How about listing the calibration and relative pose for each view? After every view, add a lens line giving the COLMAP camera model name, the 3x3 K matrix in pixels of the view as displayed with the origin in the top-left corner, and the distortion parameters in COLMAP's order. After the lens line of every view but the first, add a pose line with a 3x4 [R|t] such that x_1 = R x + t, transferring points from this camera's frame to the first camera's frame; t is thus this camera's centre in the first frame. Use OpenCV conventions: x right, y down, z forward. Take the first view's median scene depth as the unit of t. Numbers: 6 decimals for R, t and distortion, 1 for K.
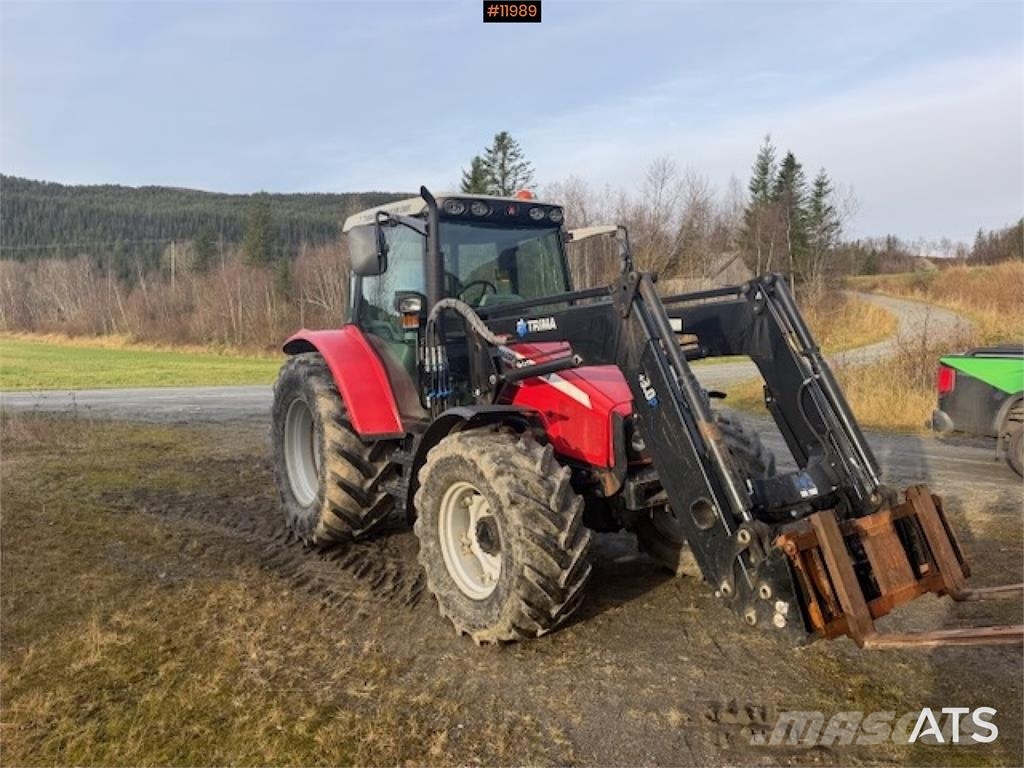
lens RADIAL K [[717.7, 0, 497.3], [0, 717.7, 372.0], [0, 0, 1]] dist [0.056198, -0.087550]
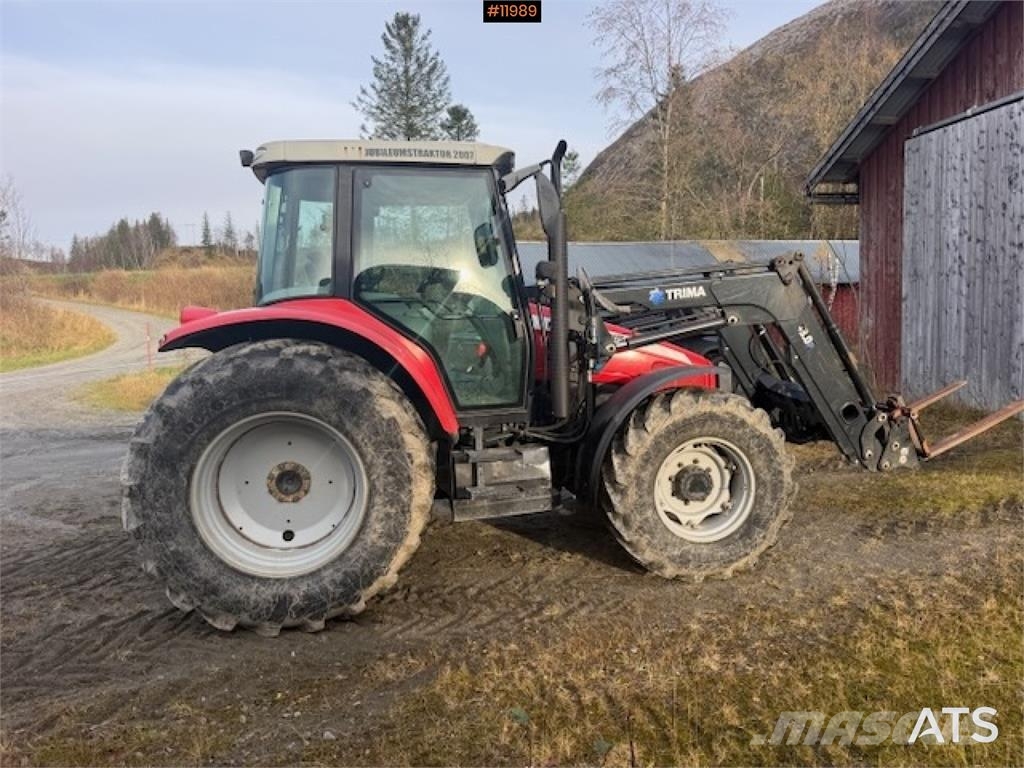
lens RADIAL K [[728.1, 0, 509.7], [0, 728.1, 384.3], [0, 0, 1]] dist [0.080460, -0.072938]
pose [[0.425562, -0.089480, 0.900495, -1.006506], [0.084561, 0.994677, 0.058876, -0.012421], [-0.900970, 0.051092, 0.430863, 0.690578]]
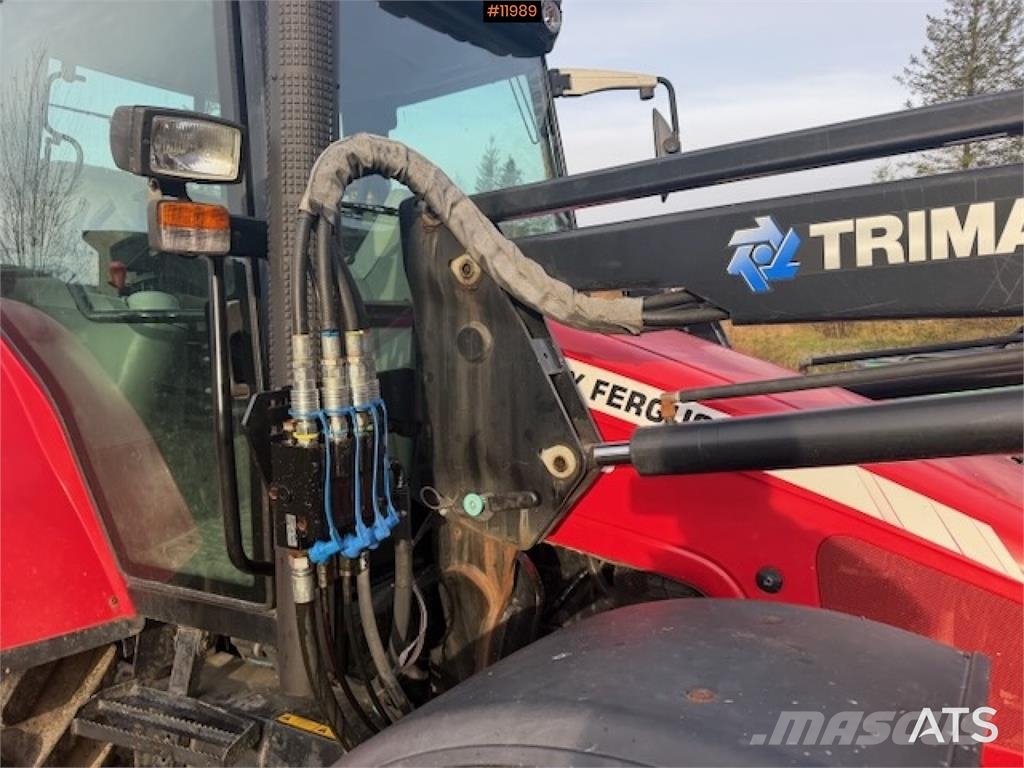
lens RADIAL K [[727.8, 0, 505.0], [0, 727.8, 387.4], [0, 0, 1]] dist [0.036182, -0.040929]
pose [[0.917078, -0.010410, 0.398572, -0.129441], [0.003382, 0.999826, 0.018333, -0.022107], [-0.398694, -0.015464, 0.916954, 0.770662]]
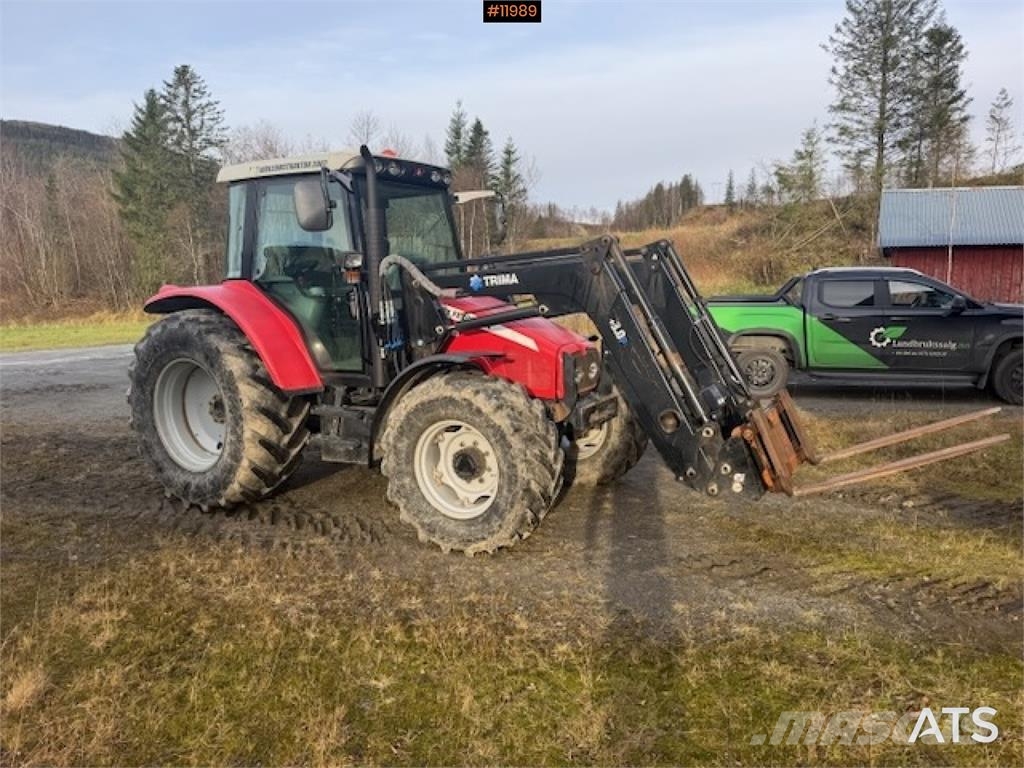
lens RADIAL K [[724.4, 0, 509.4], [0, 724.4, 385.1], [0, 0, 1]] dist [0.050044, -0.060566]
pose [[0.902066, -0.061852, 0.427143, -0.392837], [0.030212, 0.996300, 0.080463, 0.008346], [-0.430539, -0.059678, 0.900597, -0.056955]]
